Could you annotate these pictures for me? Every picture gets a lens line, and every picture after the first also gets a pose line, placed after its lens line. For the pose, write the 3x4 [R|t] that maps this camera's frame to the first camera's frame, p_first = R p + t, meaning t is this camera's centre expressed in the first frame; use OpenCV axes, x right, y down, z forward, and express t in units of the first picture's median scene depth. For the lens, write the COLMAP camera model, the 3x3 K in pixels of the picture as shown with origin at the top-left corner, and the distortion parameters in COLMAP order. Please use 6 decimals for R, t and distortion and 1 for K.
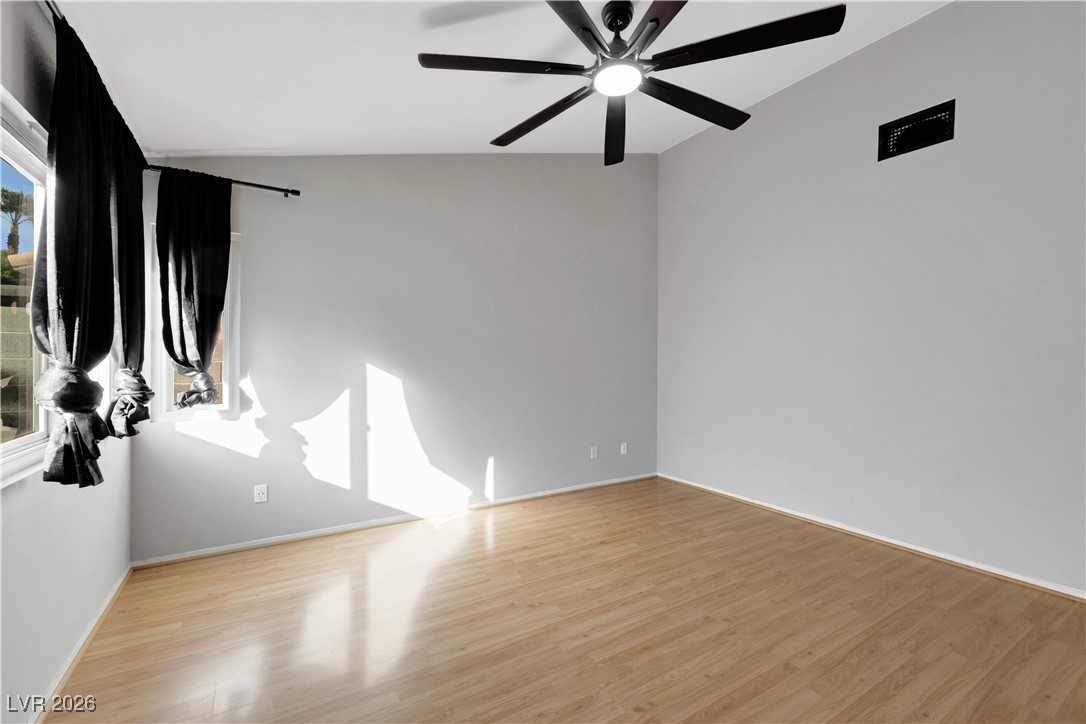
lens RADIAL K [[444.3, 0, 521.8], [0, 444.3, 380.1], [0, 0, 1]] dist [0.003036, -0.000569]
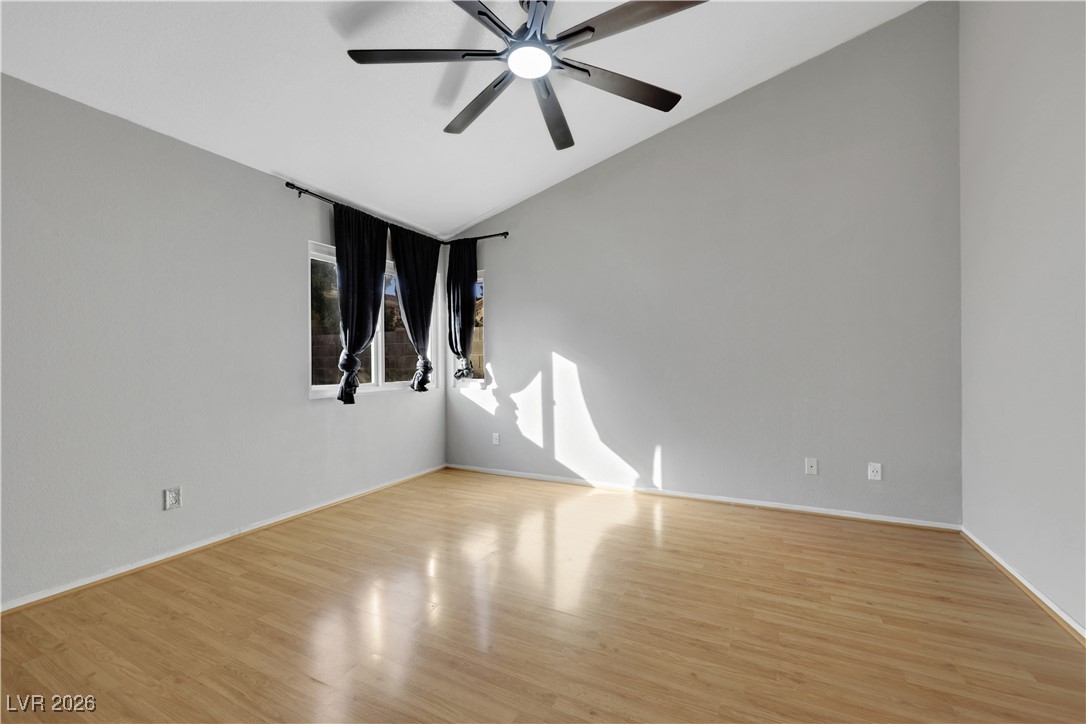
lens RADIAL K [[444.3, 0, 561.2], [0, 444.3, 387.0], [0, 0, 1]] dist [0.003036, -0.000569]
pose [[0.552575, 0.040315, -0.832488, 0.718284], [-0.024867, 0.999182, 0.031882, 0.021737], [0.833092, 0.003085, 0.553125, 0.313426]]
